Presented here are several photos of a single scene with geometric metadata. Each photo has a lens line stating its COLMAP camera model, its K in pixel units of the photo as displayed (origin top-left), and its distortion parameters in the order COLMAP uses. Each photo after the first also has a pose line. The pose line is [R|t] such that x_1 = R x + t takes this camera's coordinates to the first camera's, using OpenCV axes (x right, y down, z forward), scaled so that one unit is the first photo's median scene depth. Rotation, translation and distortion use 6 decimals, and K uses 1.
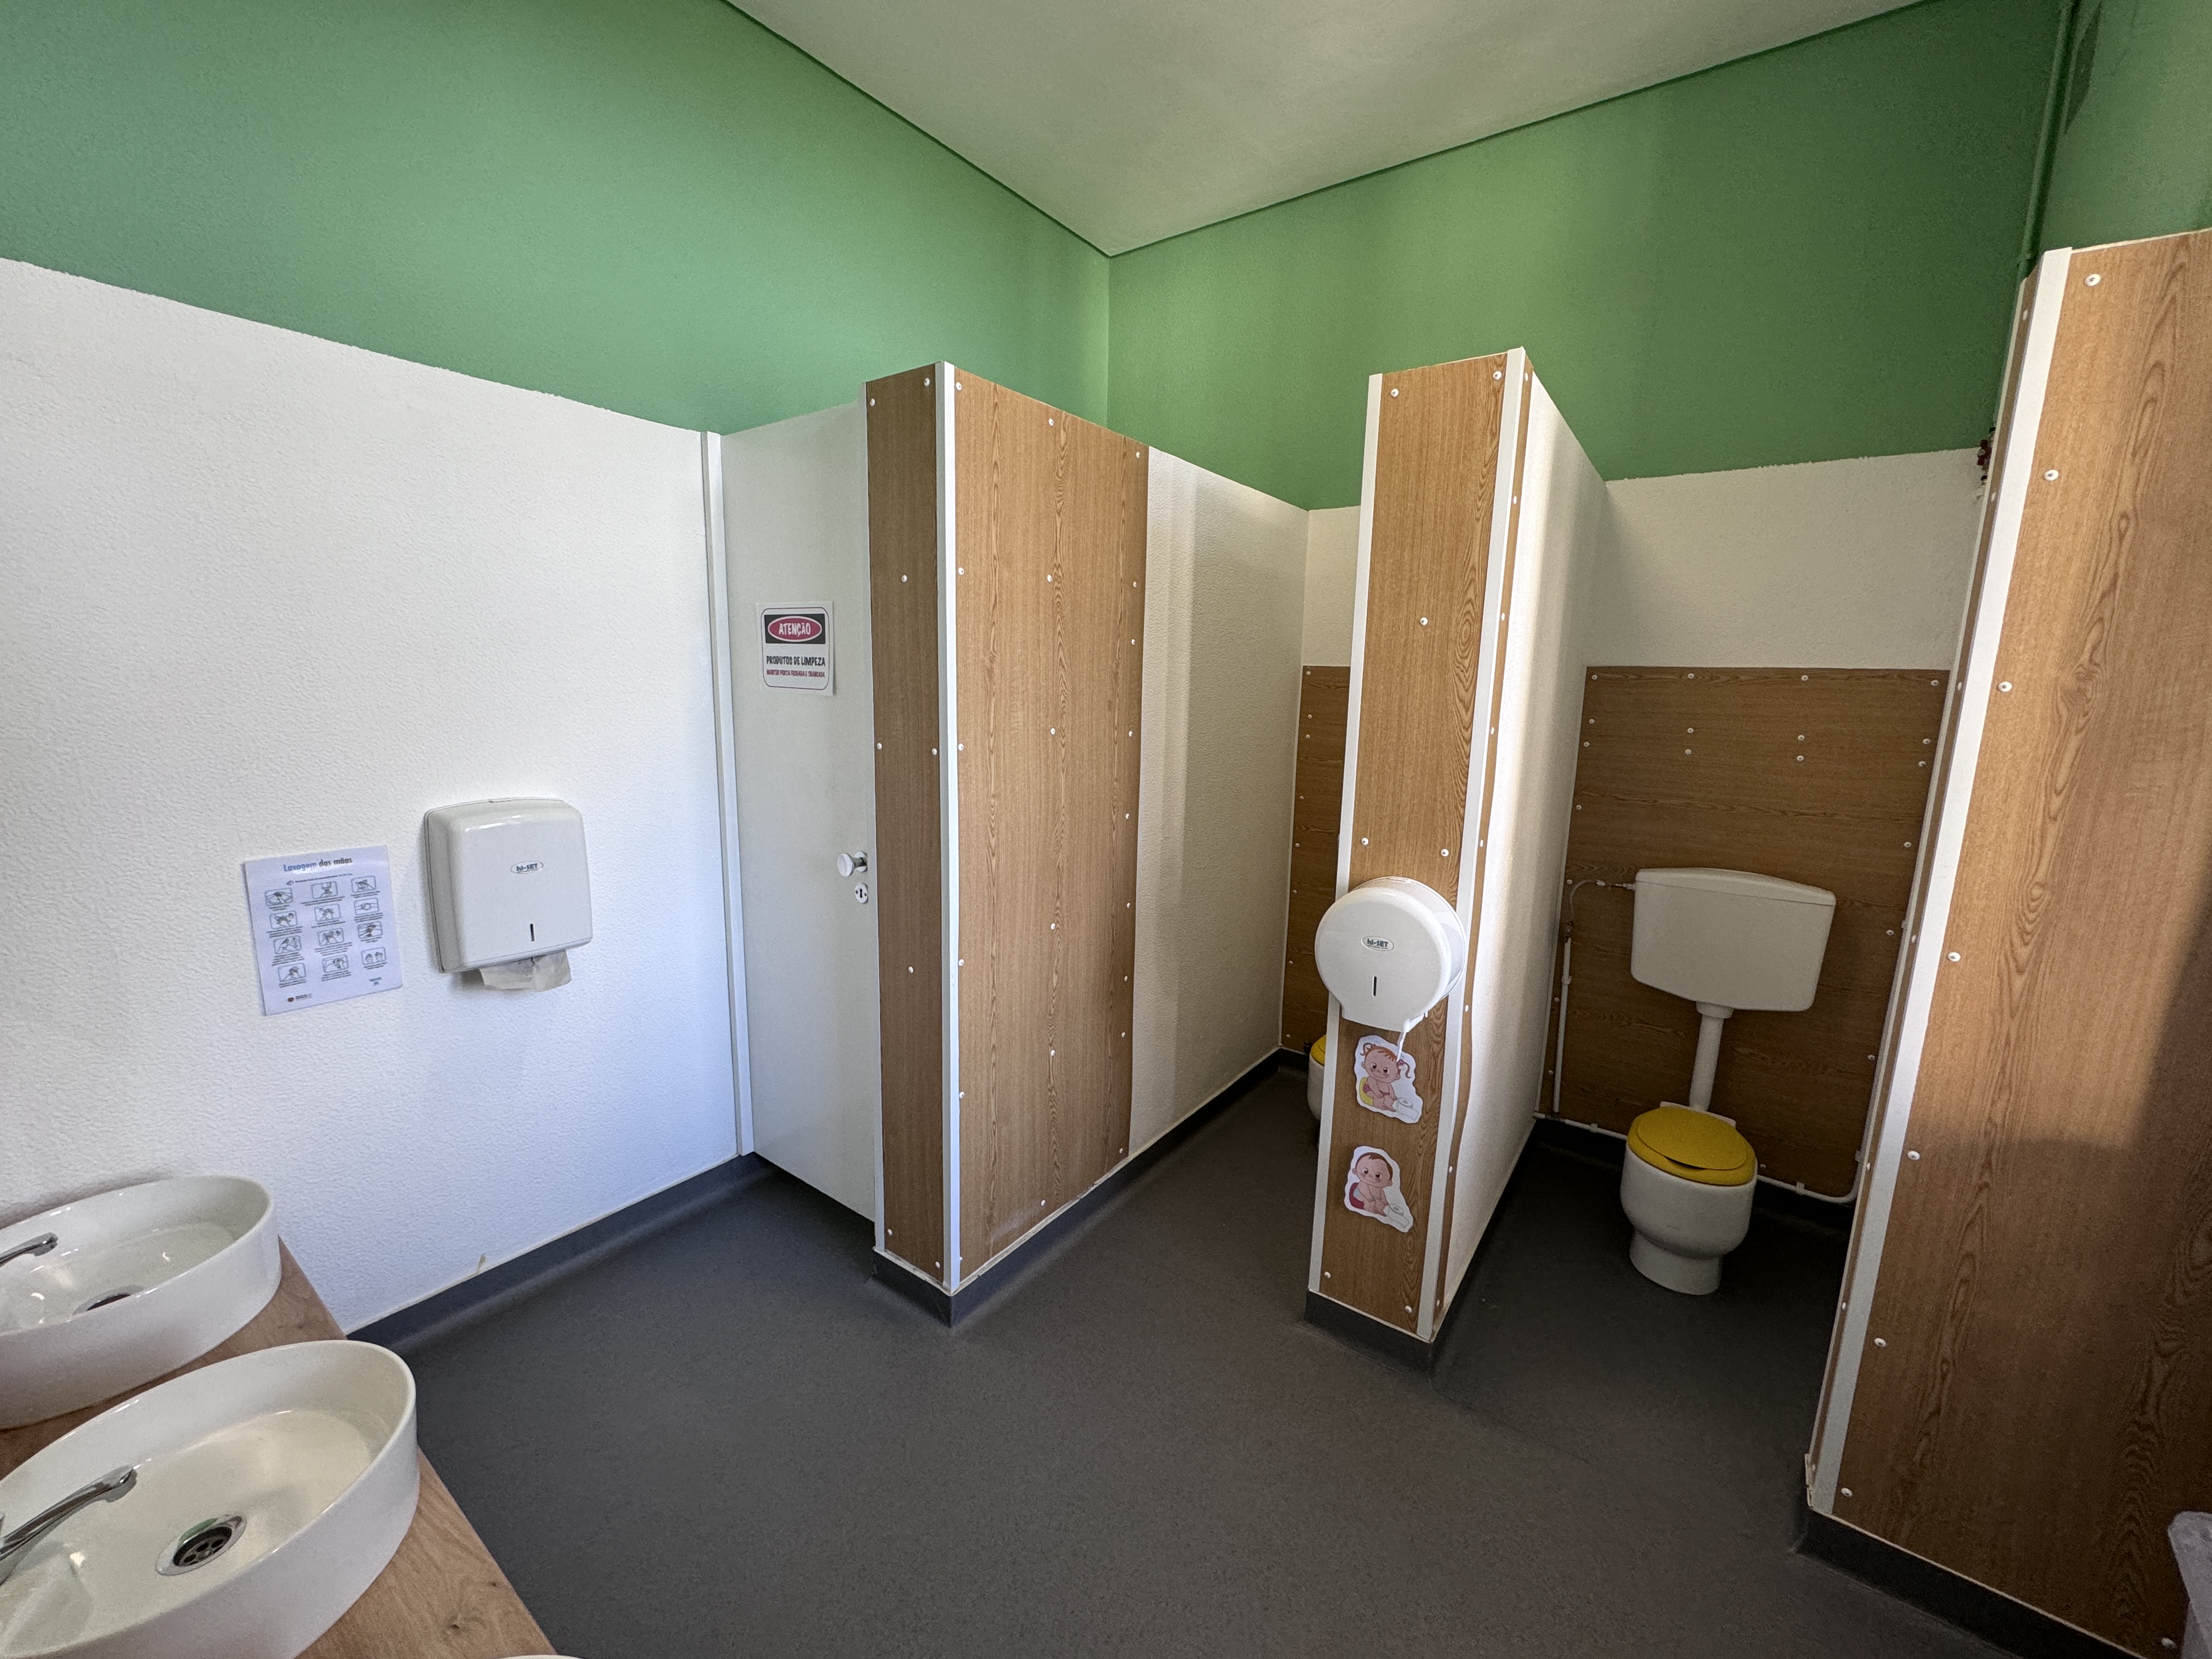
lens RADIAL K [[884.3, 0, 1104.3], [0, 884.3, 826.3], [0, 0, 1]] dist [0.001024, -0.000423]
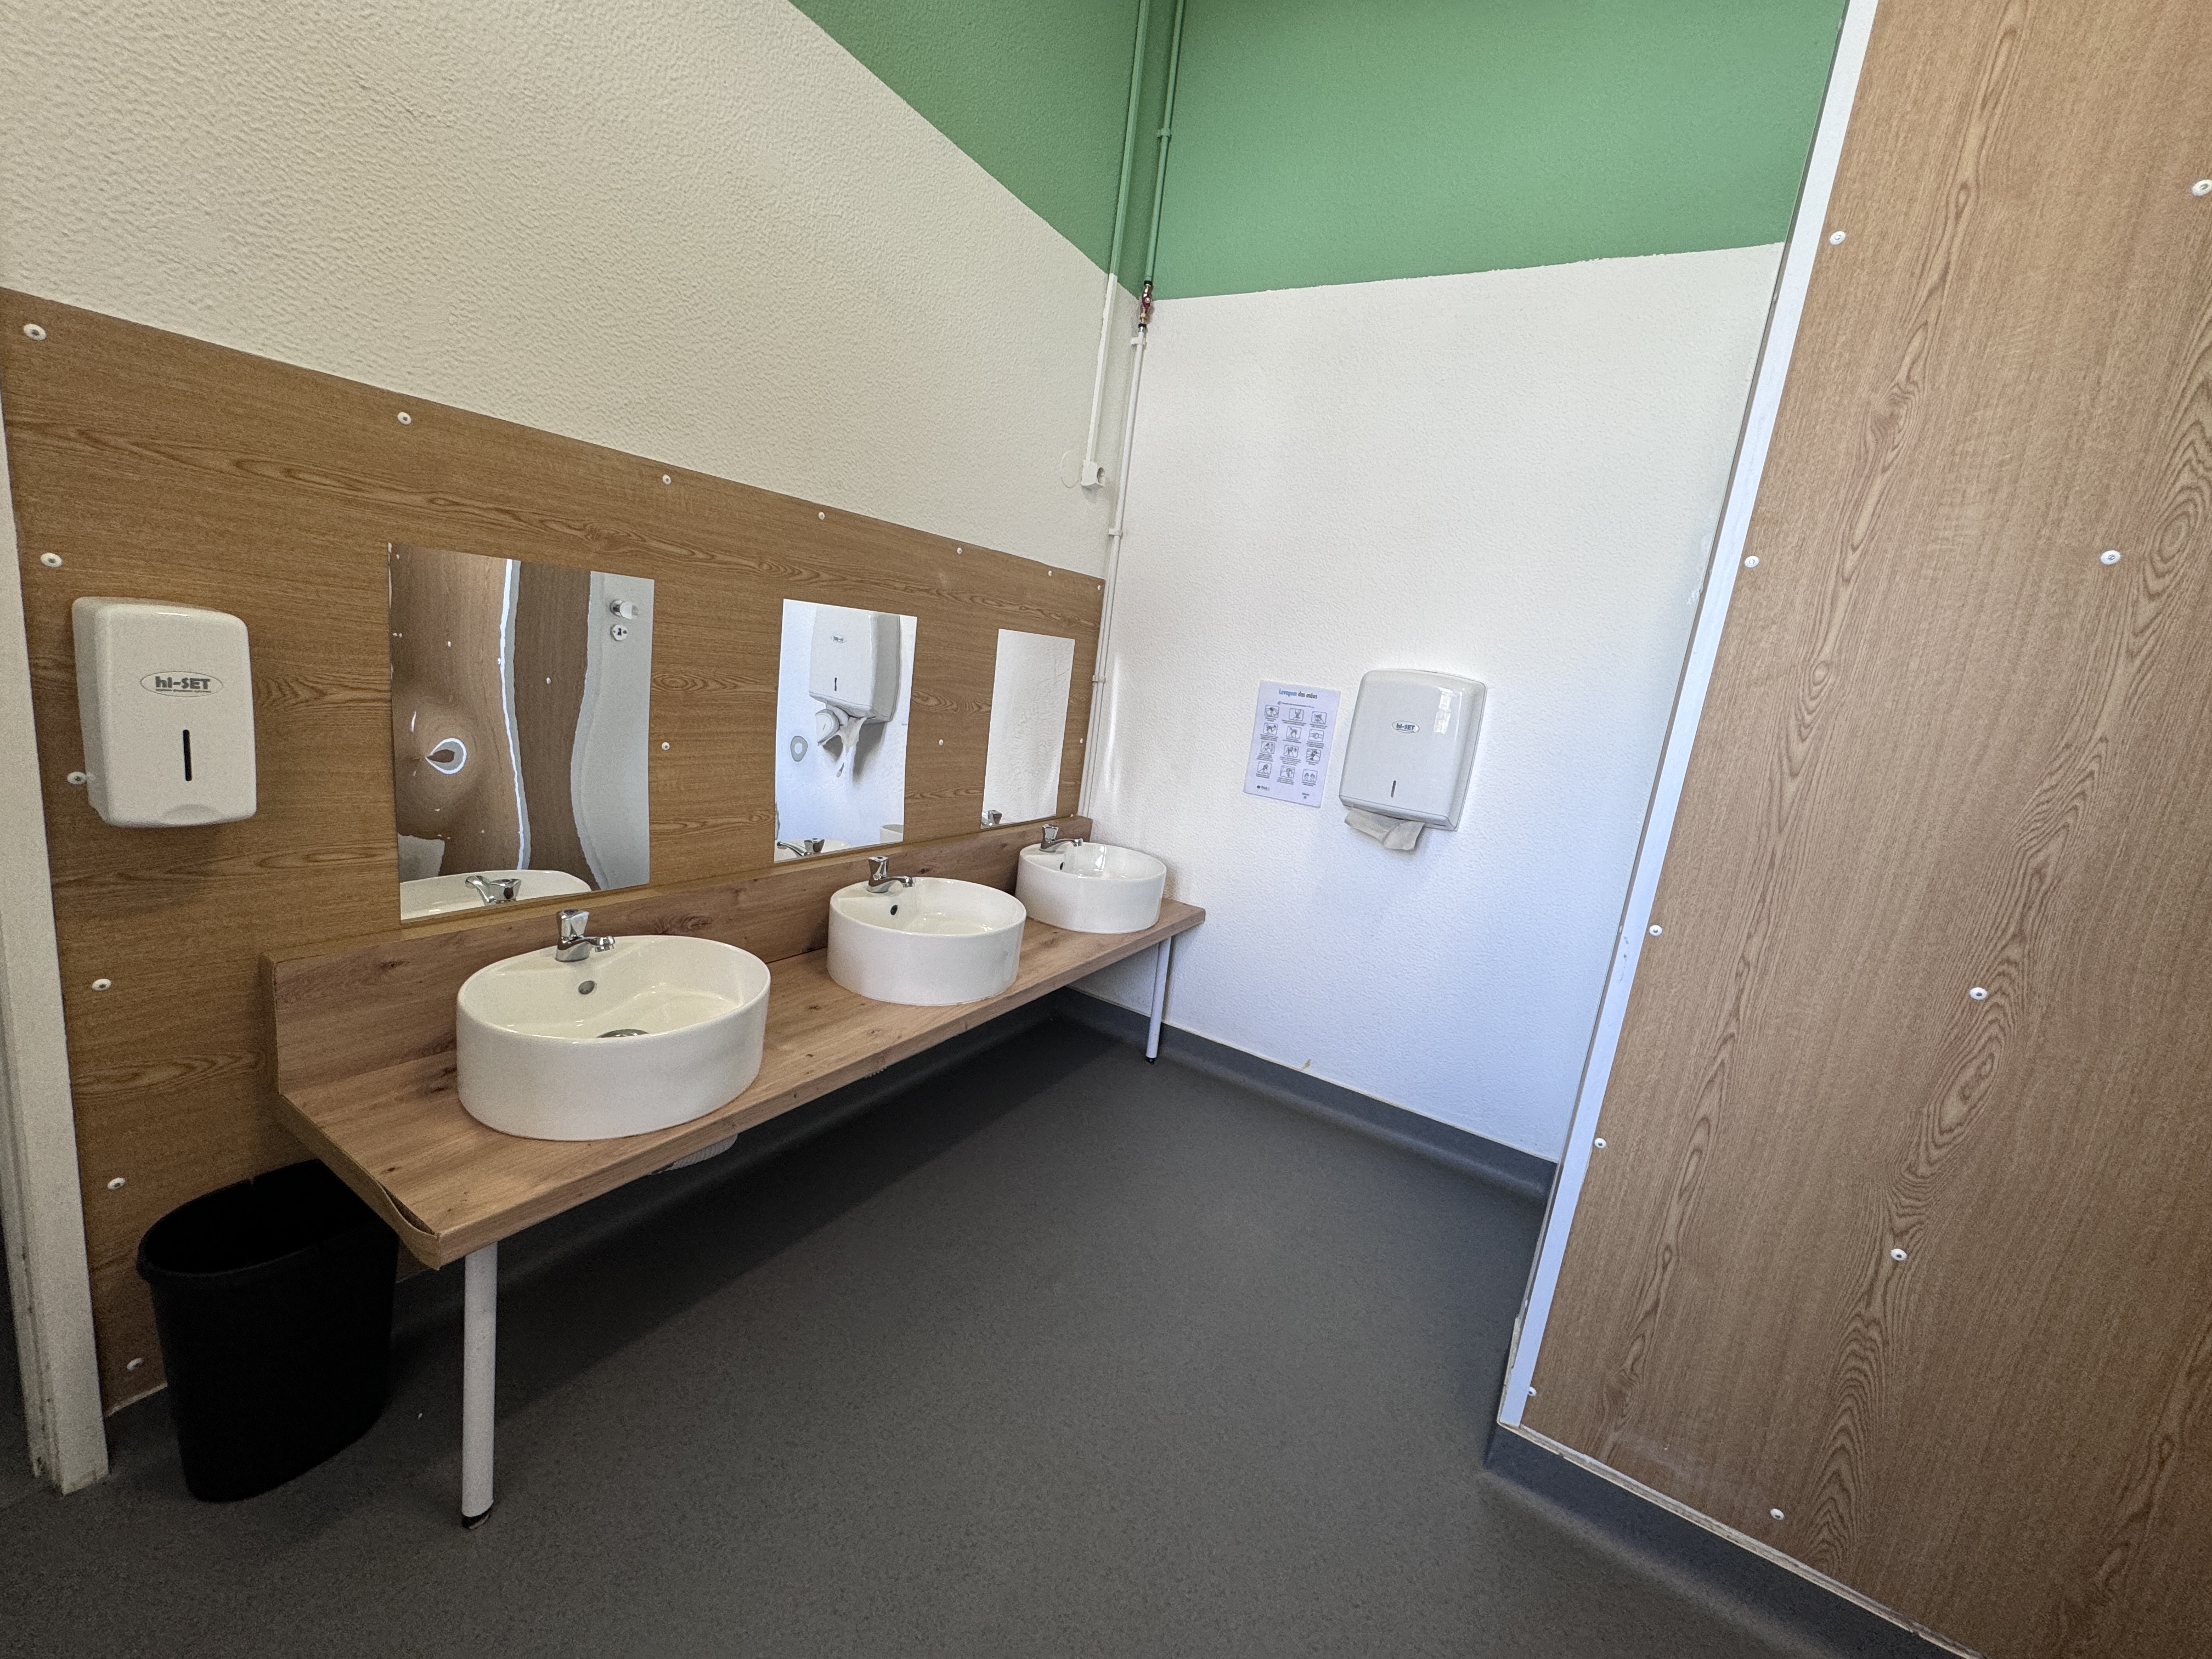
lens RADIAL K [[884.3, 0, 1105.9], [0, 884.3, 823.9], [0, 0, 1]] dist [0.001024, -0.000423]
pose [[0.084762, 0.177842, -0.980402, 0.401164], [-0.285621, 0.946988, 0.147087, 0.108337], [0.954587, 0.267555, 0.131064, 0.570064]]
